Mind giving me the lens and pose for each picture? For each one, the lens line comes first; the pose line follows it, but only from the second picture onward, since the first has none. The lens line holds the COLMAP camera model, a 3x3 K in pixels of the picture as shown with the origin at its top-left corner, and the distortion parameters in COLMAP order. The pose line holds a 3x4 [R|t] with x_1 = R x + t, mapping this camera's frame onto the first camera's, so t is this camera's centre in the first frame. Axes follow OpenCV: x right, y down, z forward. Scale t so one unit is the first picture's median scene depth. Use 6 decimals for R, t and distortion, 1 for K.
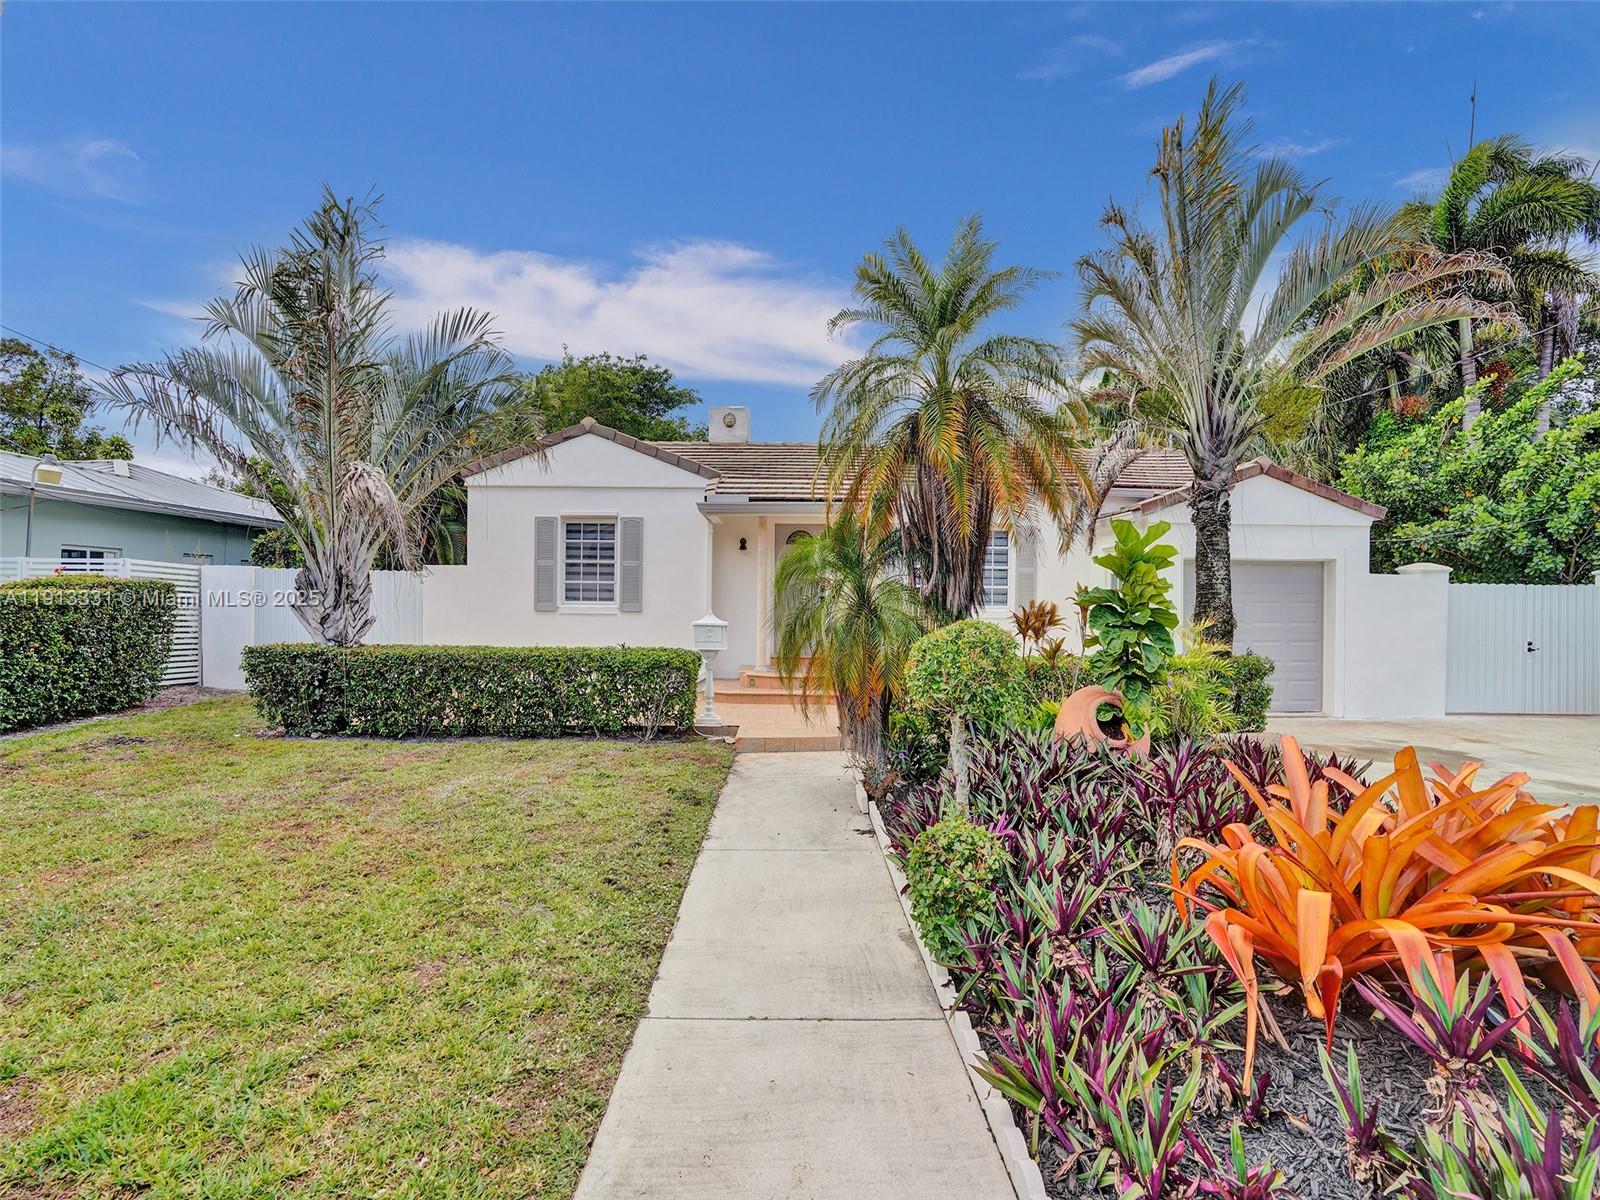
lens RADIAL K [[738.8, 0, 802.7], [0, 738.8, 601.9], [0, 0, 1]] dist [-0.059731, 0.020592]
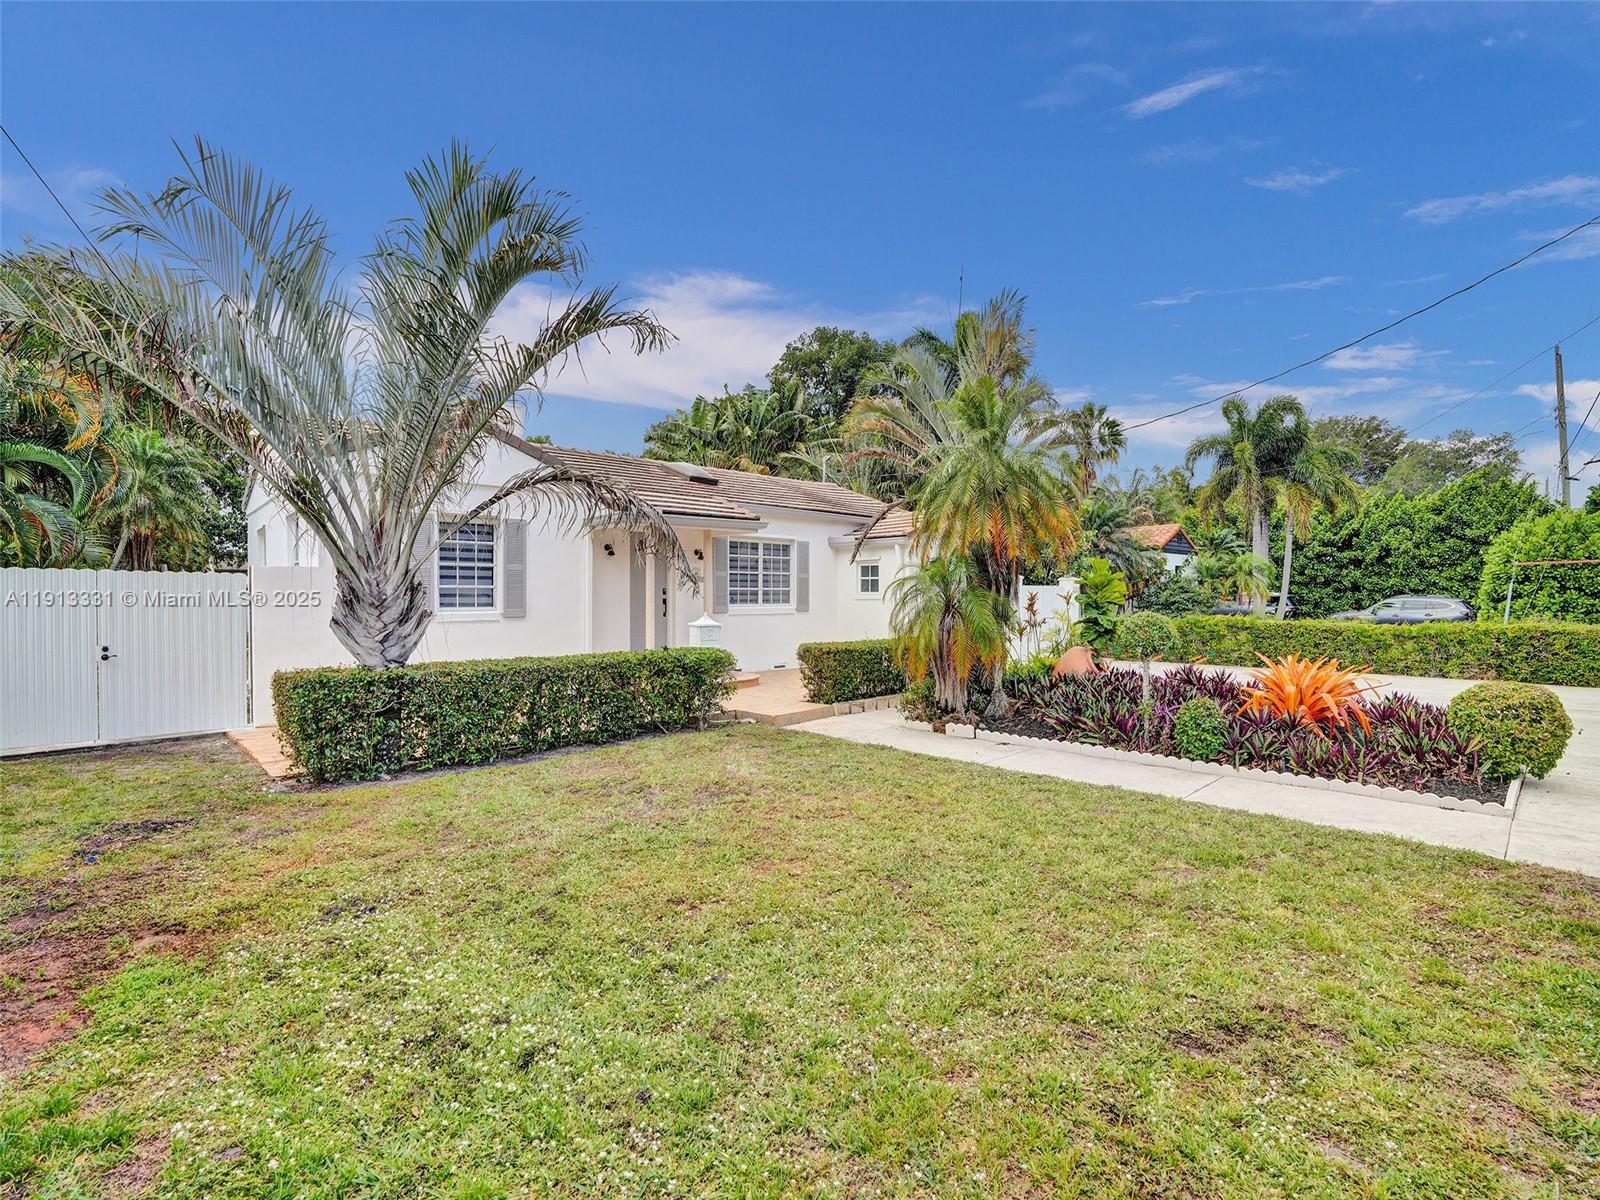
lens RADIAL K [[738.8, 0, 802.7], [0, 738.8, 601.9], [0, 0, 1]] dist [-0.059731, 0.020592]
pose [[0.738507, -0.016314, 0.674048, -0.597184], [0.009765, 0.999861, 0.013501, -0.016102], [-0.674175, -0.003388, 0.738564, 0.041823]]
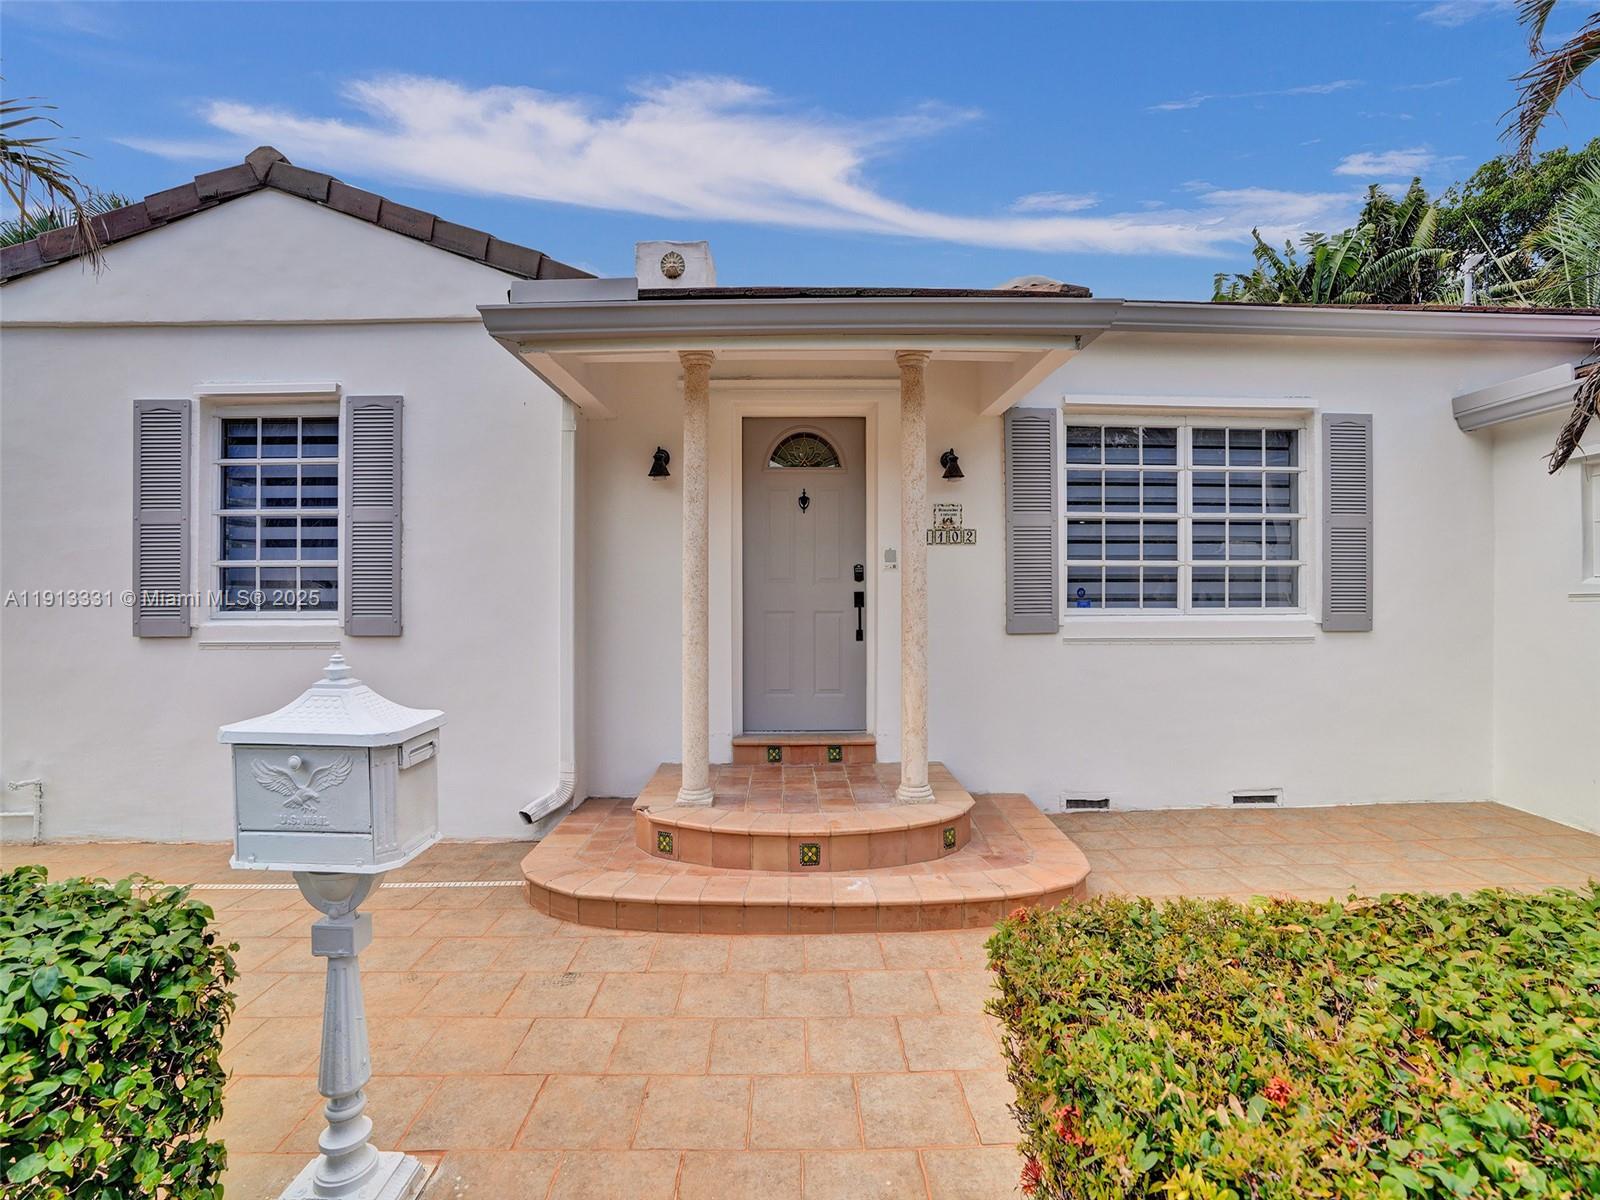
lens RADIAL K [[738.8, 0, 802.7], [0, 738.8, 601.9], [0, 0, 1]] dist [-0.059731, 0.020592]
pose [[0.999843, -0.012255, -0.012806, 0.000355], [0.012390, 0.999868, 0.010469, -0.006800], [0.012676, -0.010626, 0.999863, 0.613667]]
